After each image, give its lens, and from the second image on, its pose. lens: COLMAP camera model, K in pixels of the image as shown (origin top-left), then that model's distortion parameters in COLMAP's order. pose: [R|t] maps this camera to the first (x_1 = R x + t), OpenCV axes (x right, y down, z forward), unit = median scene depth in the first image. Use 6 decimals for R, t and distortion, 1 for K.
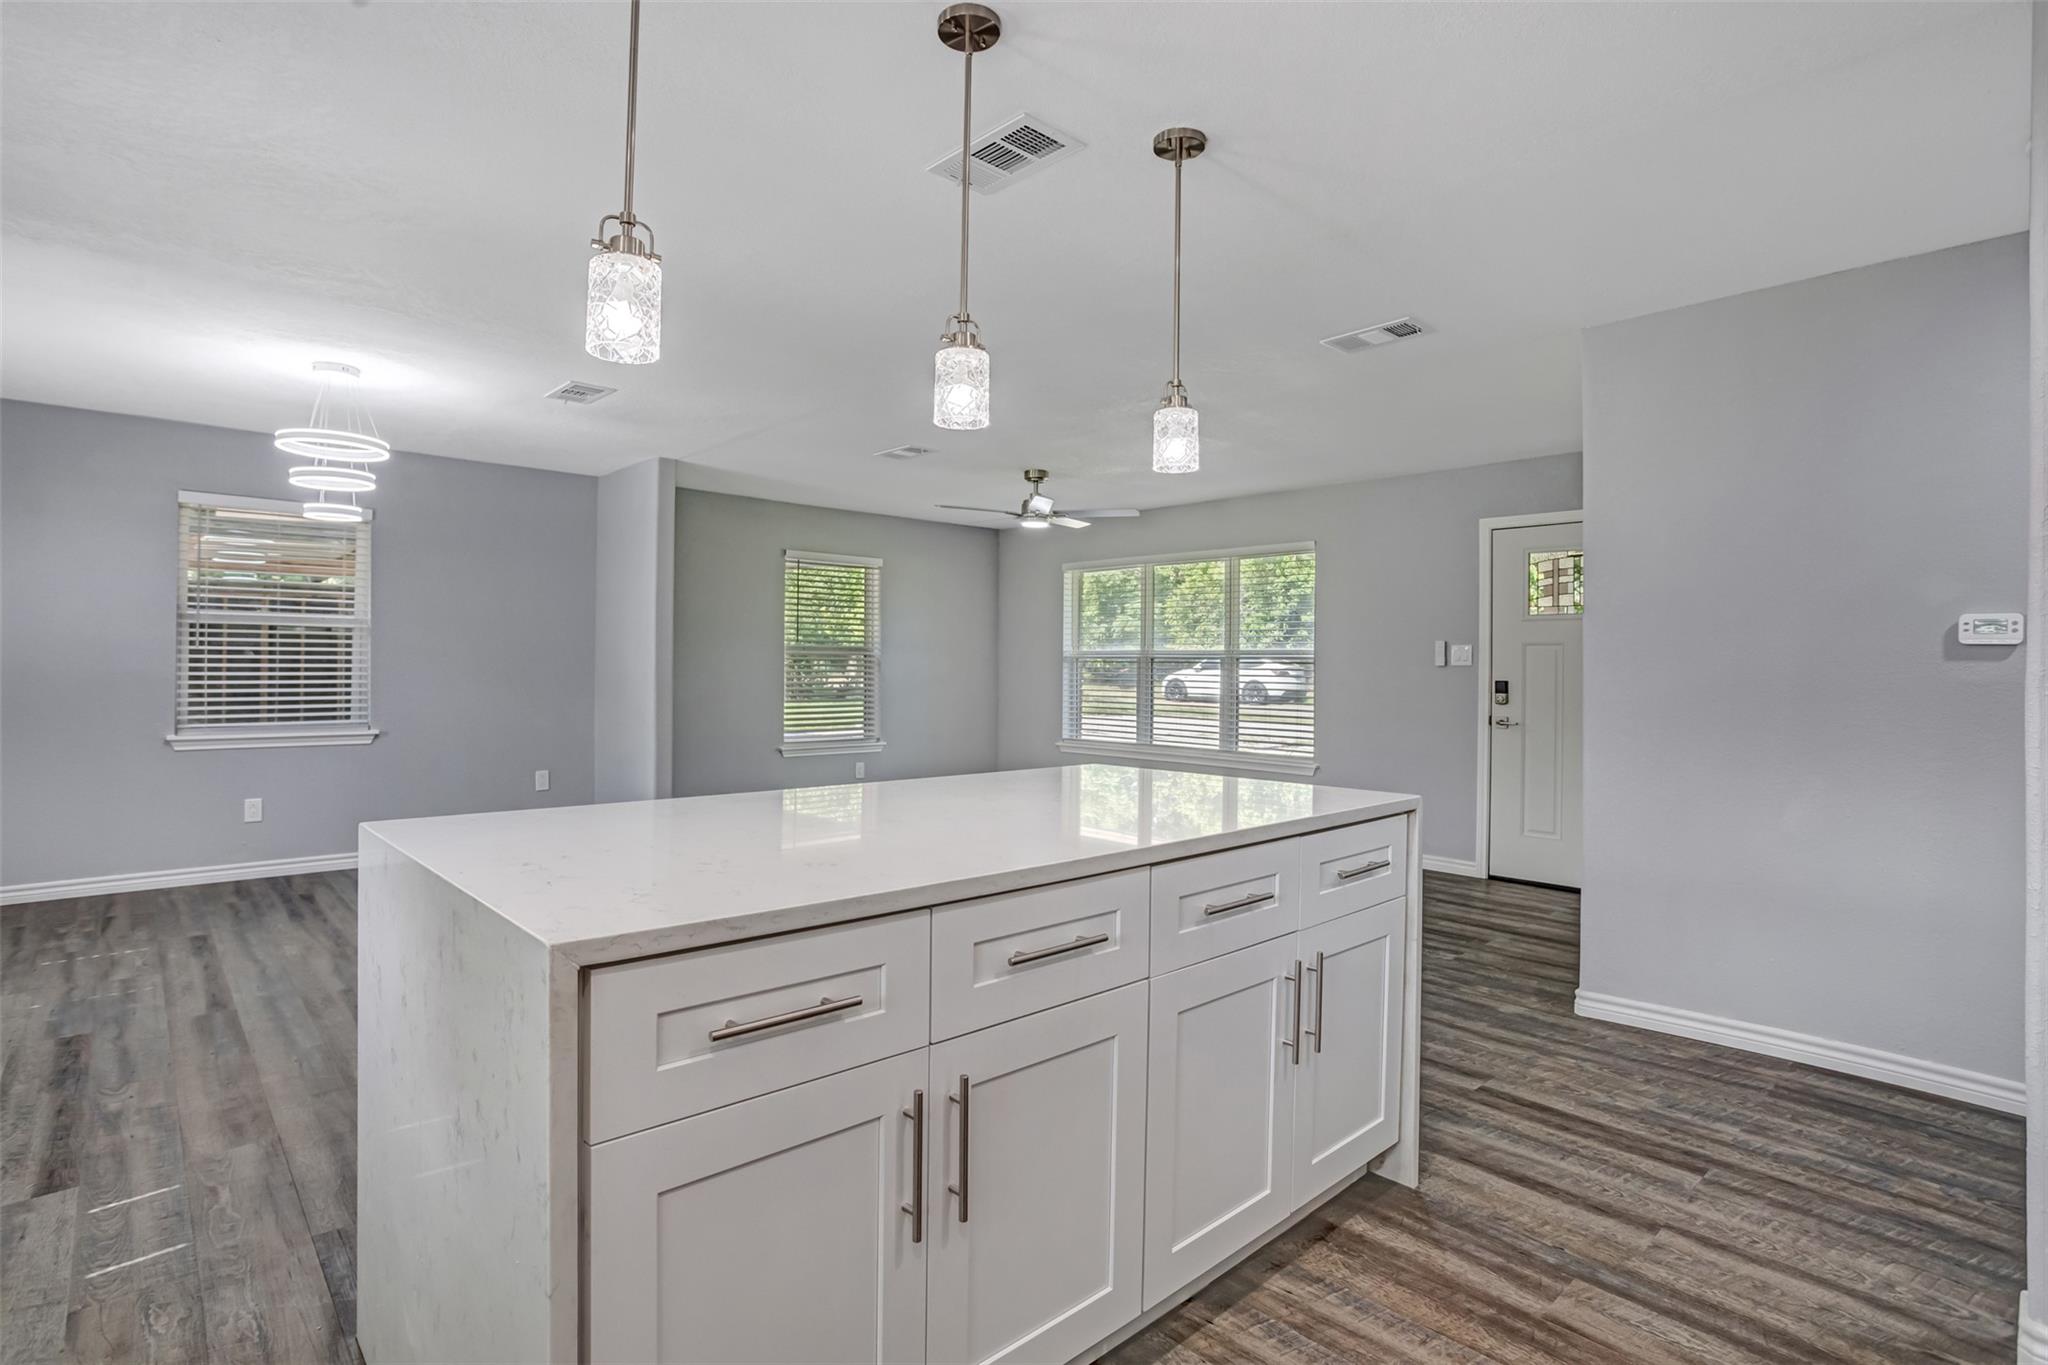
lens RADIAL K [[1064.7, 0, 1016.0], [0, 1064.7, 659.2], [0, 0, 1]] dist [-0.075598, 0.035168]
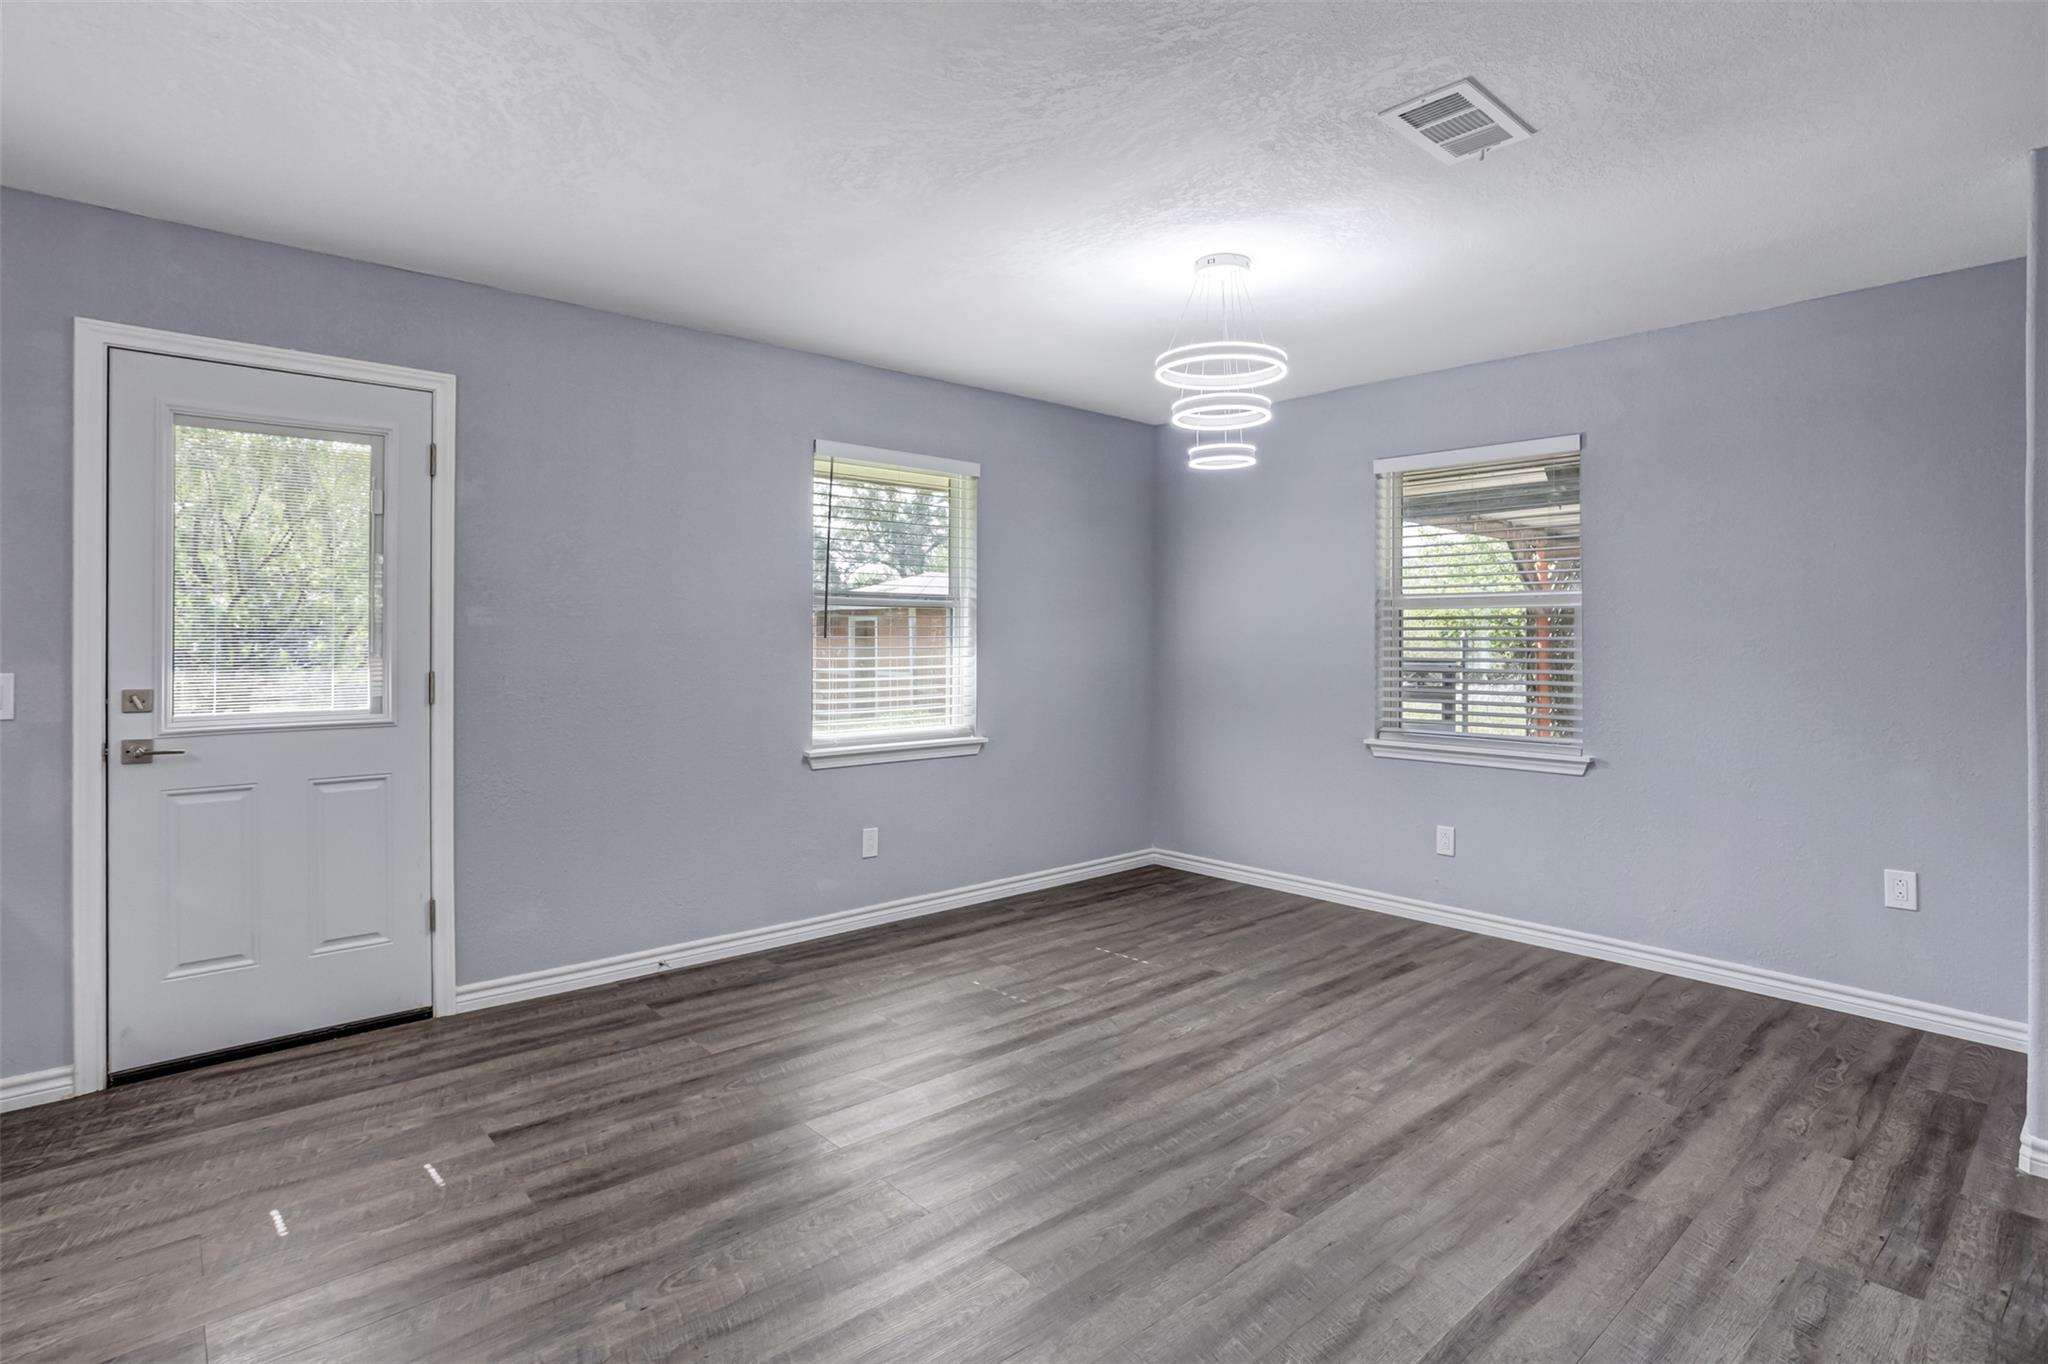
lens RADIAL K [[1026.6, 0, 974.0], [0, 1026.6, 643.7], [0, 0, 1]] dist [-0.043353, 0.031230]
pose [[-0.031139, 0.001034, -0.999515, 0.125347], [0.000141, 0.999999, 0.001030, -0.016806], [0.999515, -0.000109, -0.031139, 1.341608]]
